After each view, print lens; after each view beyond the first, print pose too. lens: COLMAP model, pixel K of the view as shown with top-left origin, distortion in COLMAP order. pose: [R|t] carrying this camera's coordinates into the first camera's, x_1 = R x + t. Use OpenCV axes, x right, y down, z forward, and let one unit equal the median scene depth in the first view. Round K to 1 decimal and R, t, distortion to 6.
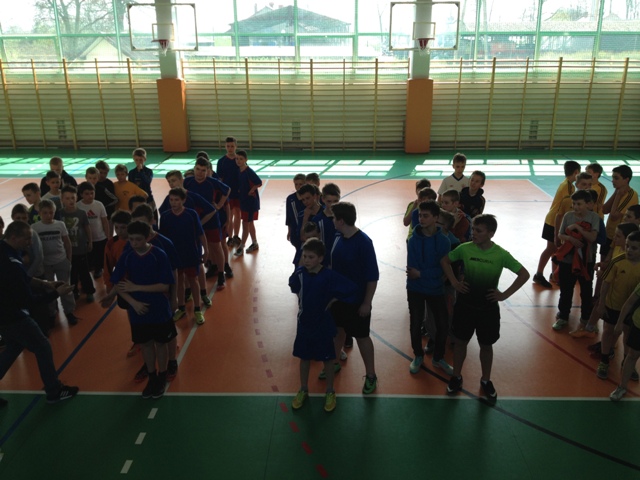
lens RADIAL K [[590.8, 0, 324.5], [0, 590.8, 246.9], [0, 0, 1]] dist [0.020551, 0.000000]
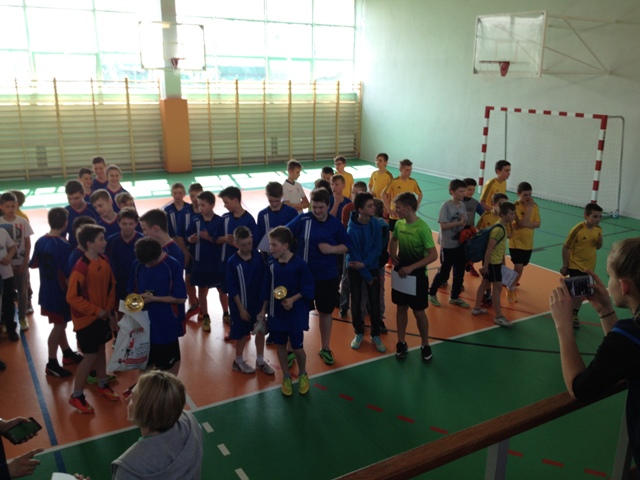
lens RADIAL K [[590.8, 0, 309.2], [0, 590.8, 256.9], [0, 0, 1]] dist [0.020551, 0.000000]
pose [[0.856626, -0.133557, 0.498352, -0.176607], [0.142190, 0.989621, 0.020802, -0.003836], [-0.495958, 0.053041, 0.866725, 0.018217]]
